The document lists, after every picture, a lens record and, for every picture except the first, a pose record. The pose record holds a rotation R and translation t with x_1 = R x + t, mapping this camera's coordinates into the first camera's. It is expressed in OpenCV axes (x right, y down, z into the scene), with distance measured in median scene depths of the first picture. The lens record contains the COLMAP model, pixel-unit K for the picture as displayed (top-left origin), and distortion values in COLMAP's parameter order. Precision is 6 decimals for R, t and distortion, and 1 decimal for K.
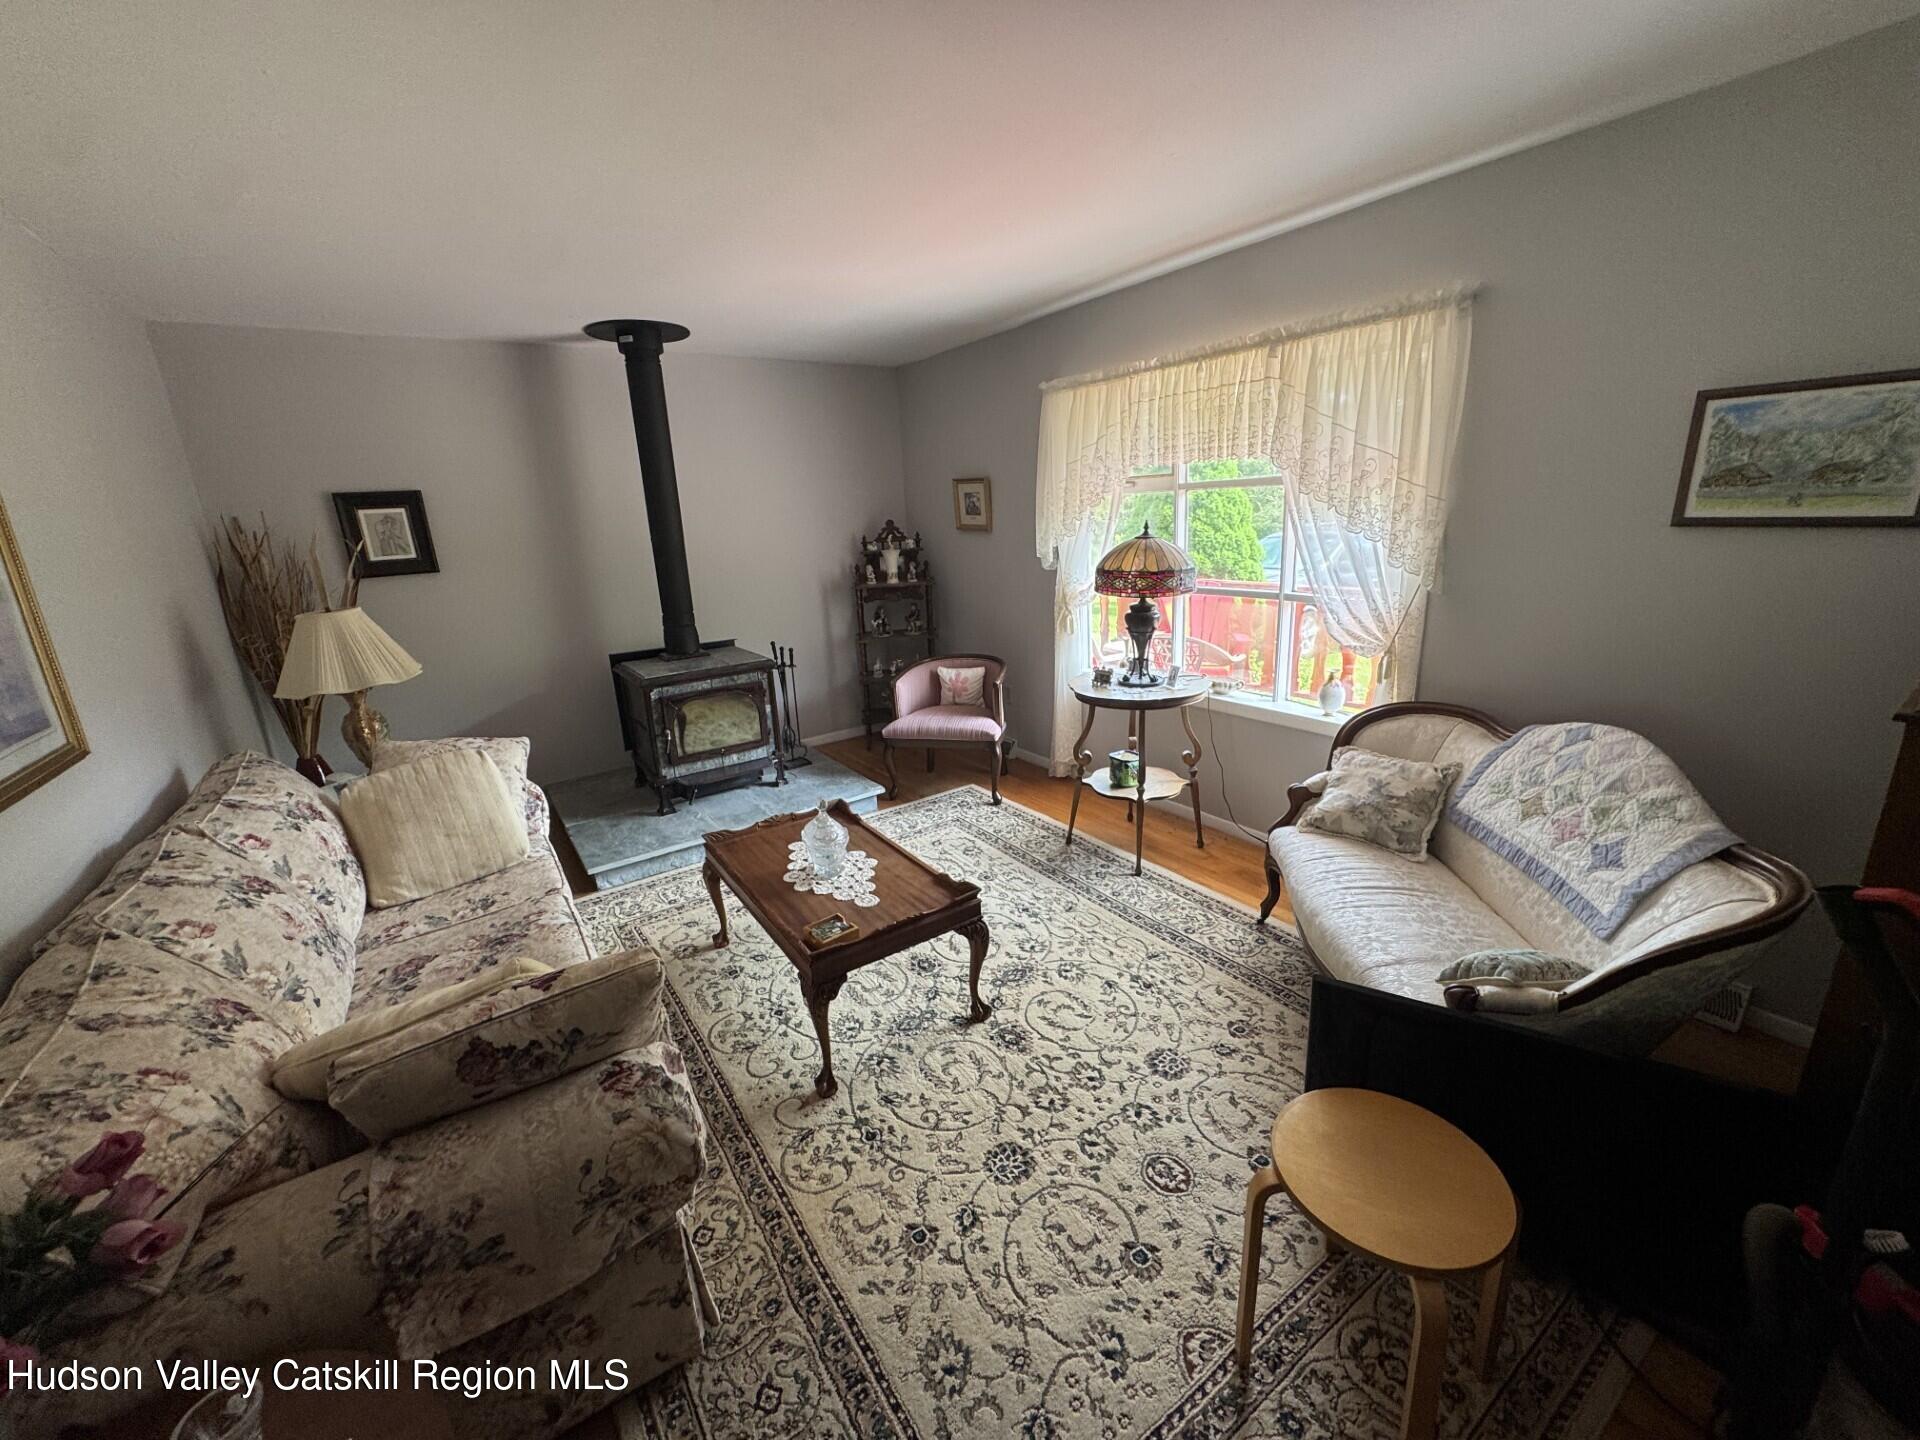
lens RADIAL K [[762.5, 0, 961.4], [0, 762.5, 718.6], [0, 0, 1]] dist [-0.001551, 0.000946]
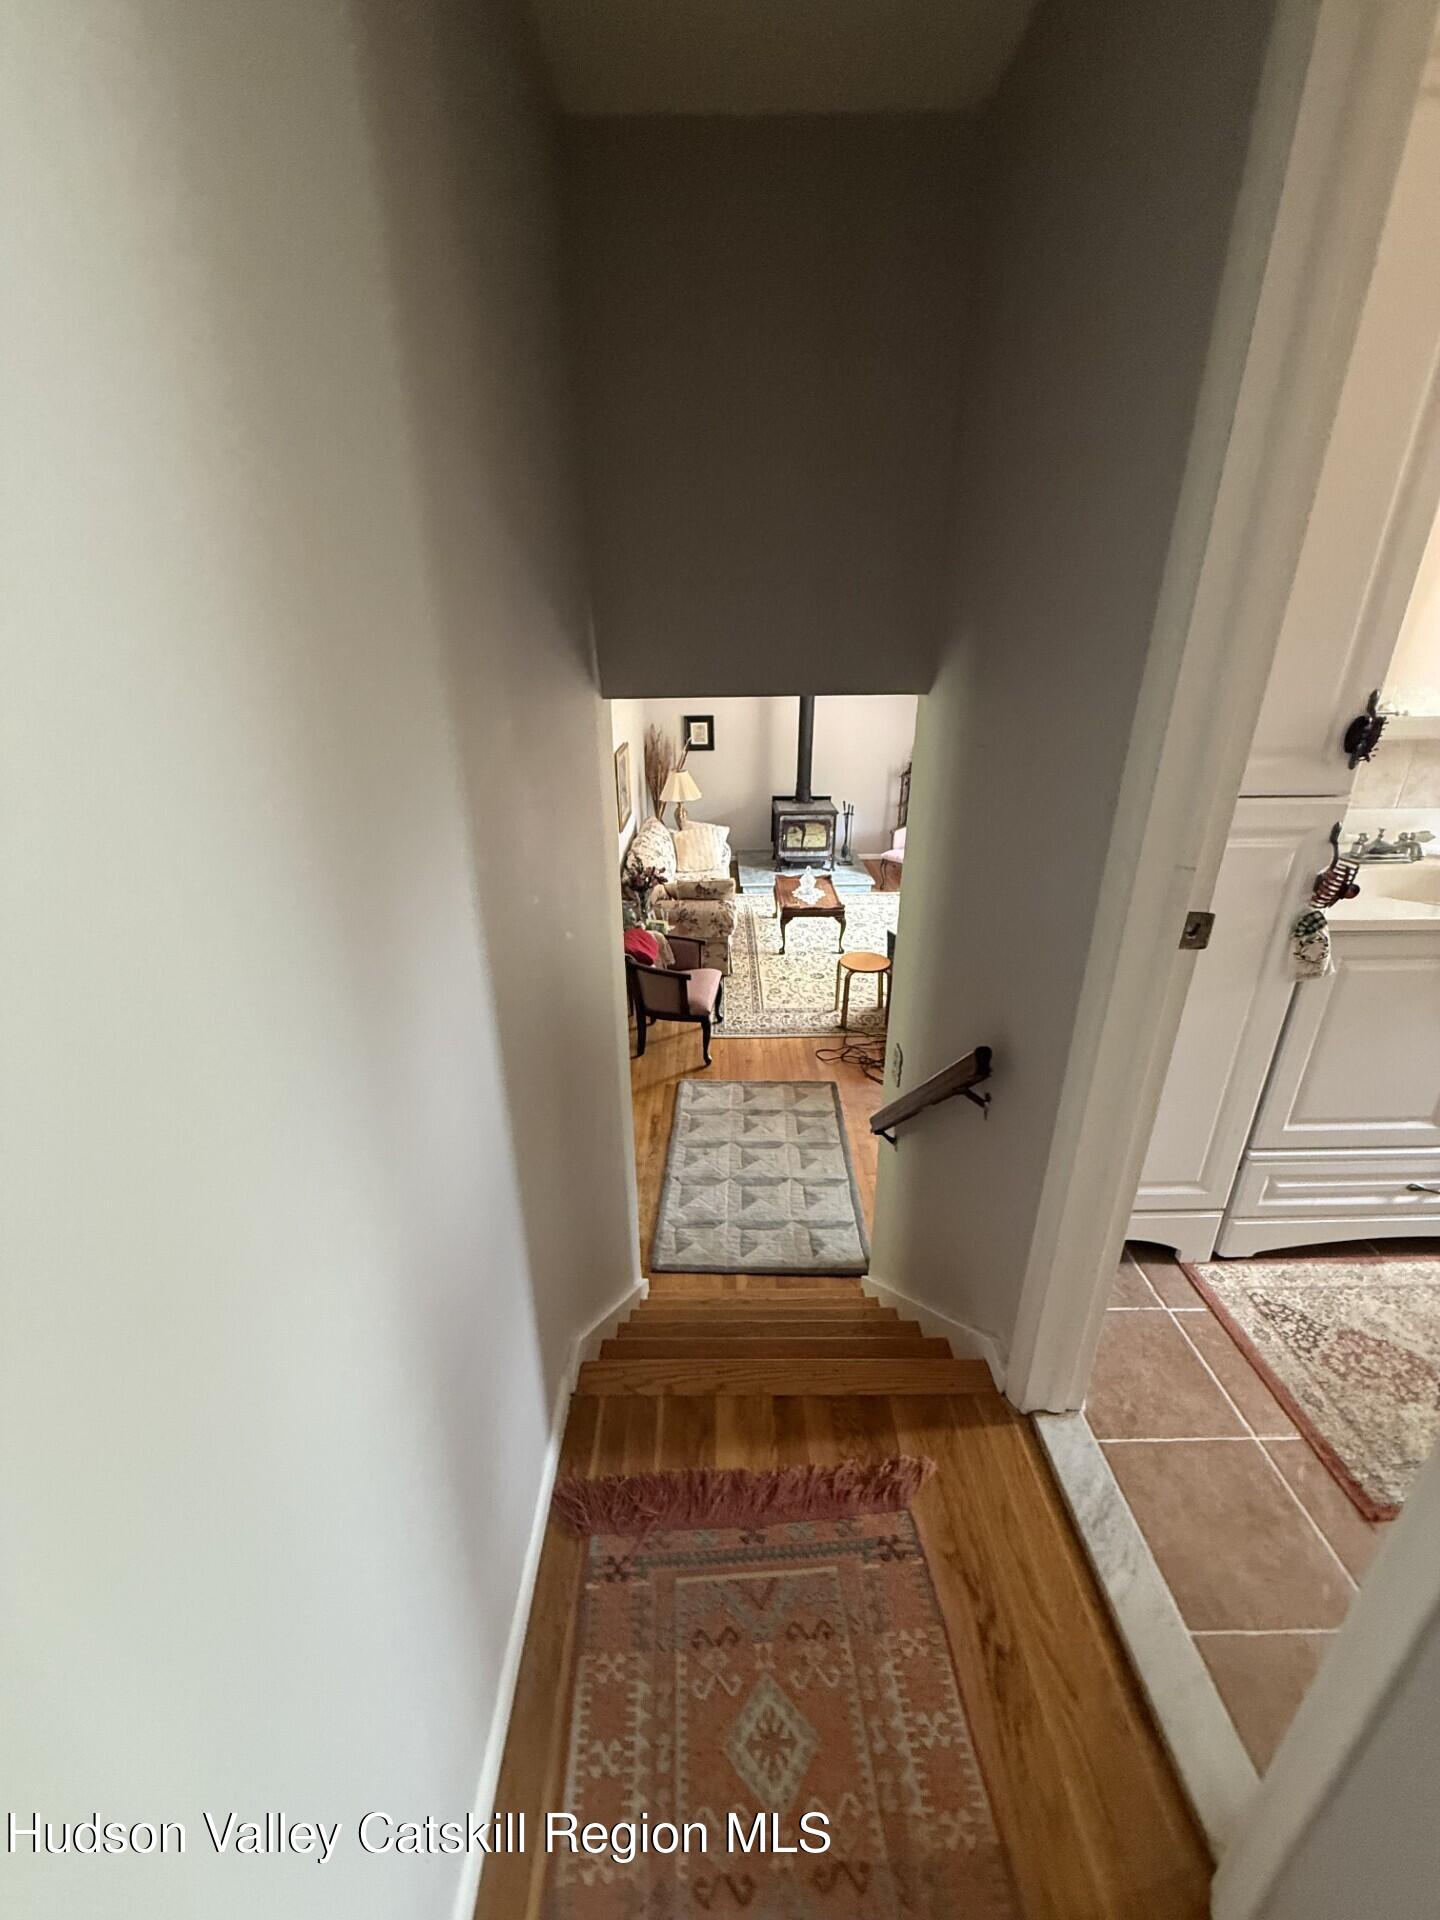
lens RADIAL K [[762.5, 0, 718.5], [0, 762.5, 955.8], [0, 0, 1]] dist [-0.001551, 0.000946]
pose [[0.824718, 0.254703, -0.504942, 0.976397], [-0.178771, 0.964471, 0.194514, -0.062452], [0.536545, -0.070150, 0.840951, -1.467060]]
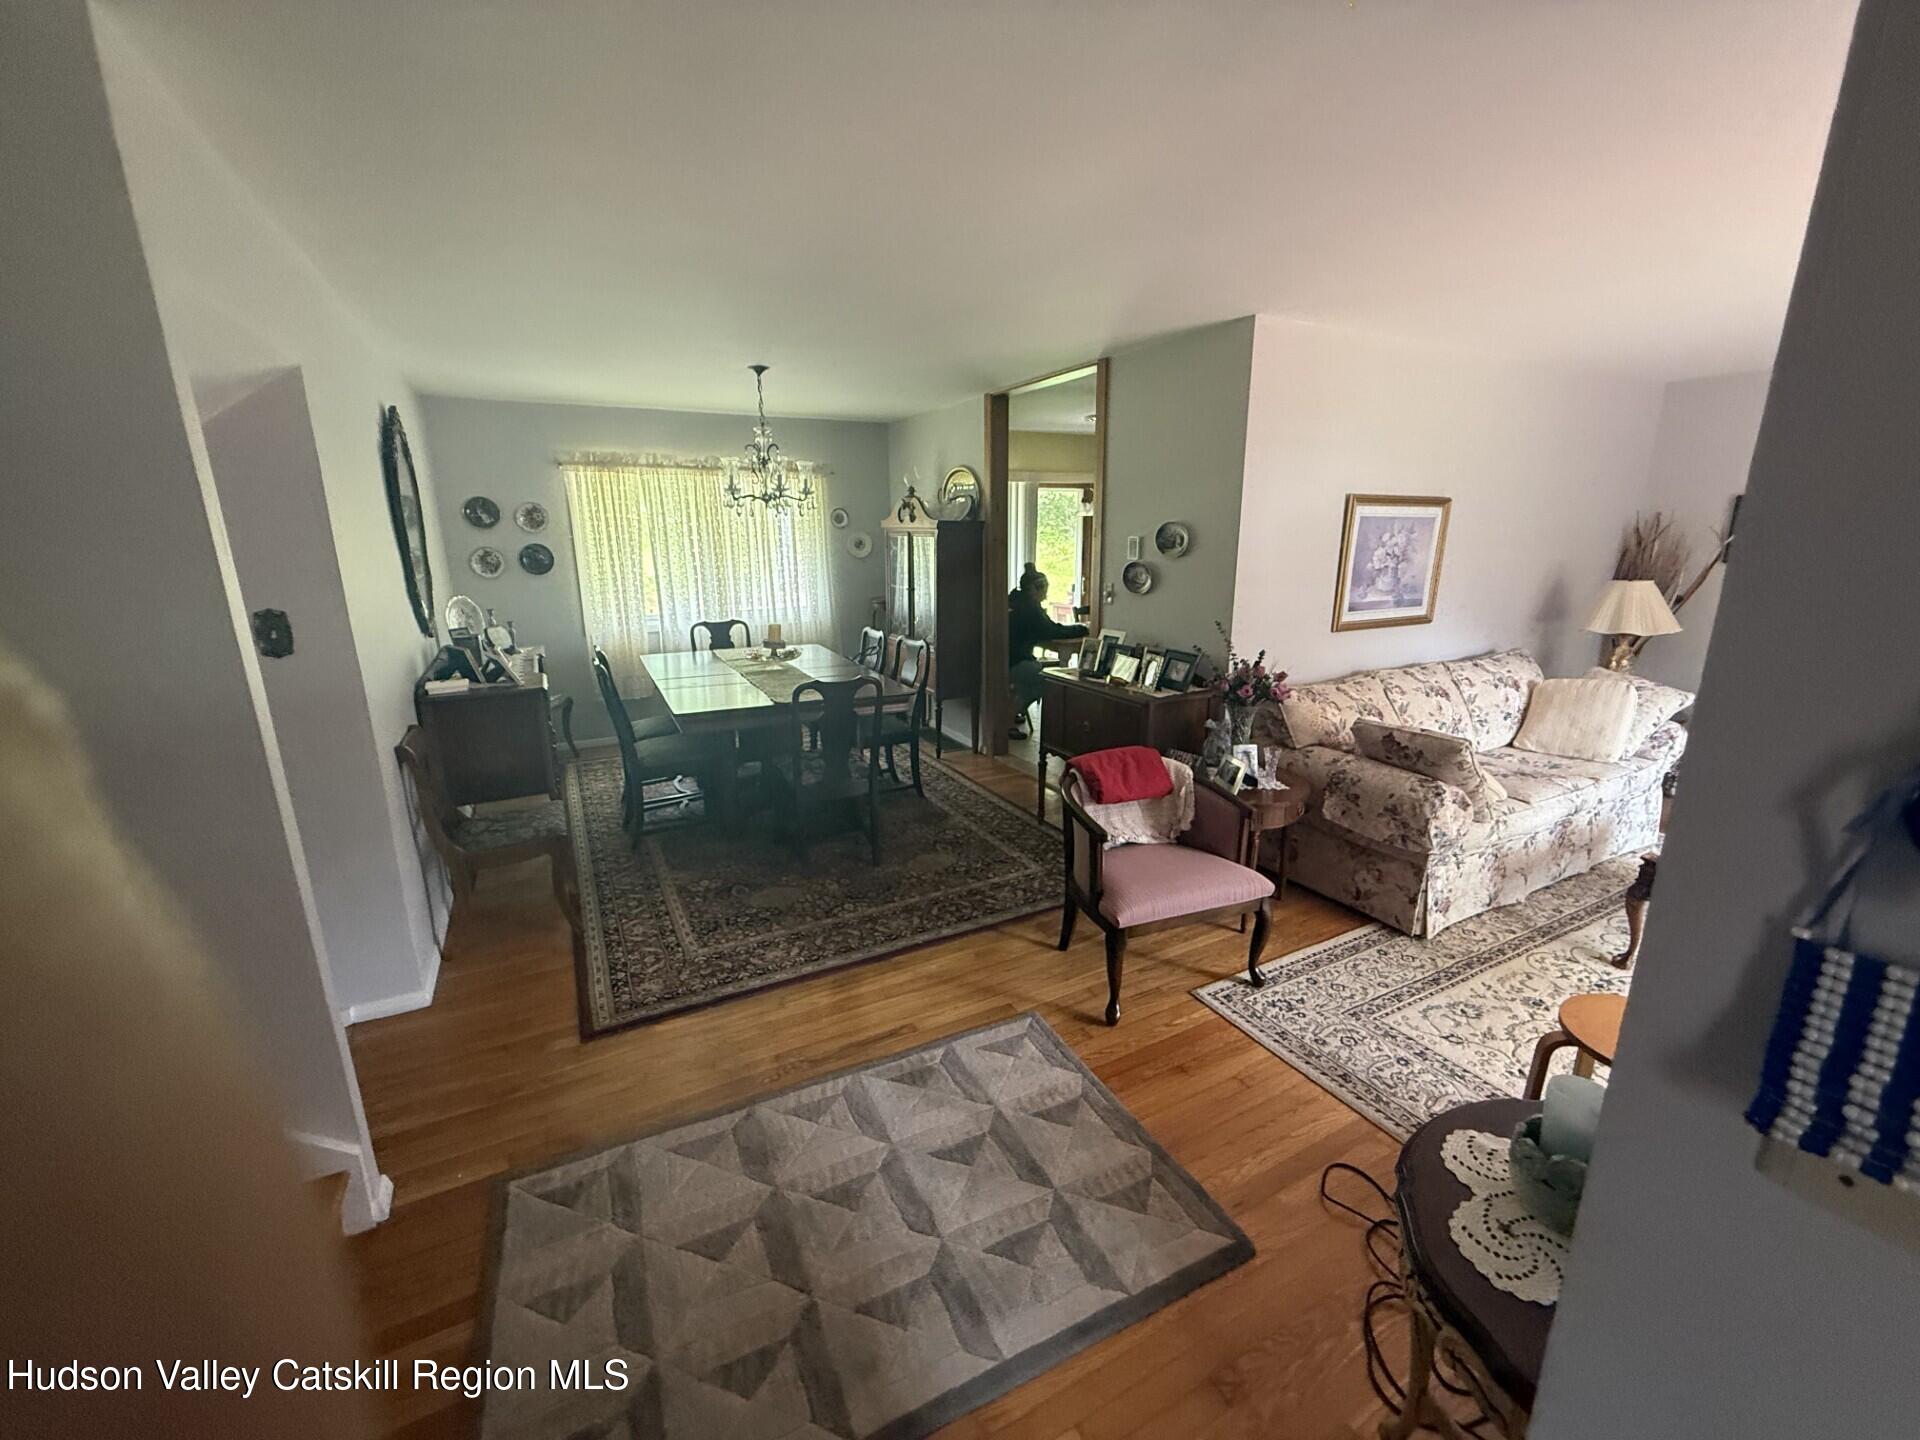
lens RADIAL K [[762.5, 0, 951.8], [0, 762.5, 720.4], [0, 0, 1]] dist [-0.001551, 0.000946]
pose [[-0.118792, 0.291777, -0.949081, 0.886637], [-0.249475, 0.916416, 0.312961, -0.027106], [0.961067, 0.273949, -0.036072, -0.162709]]
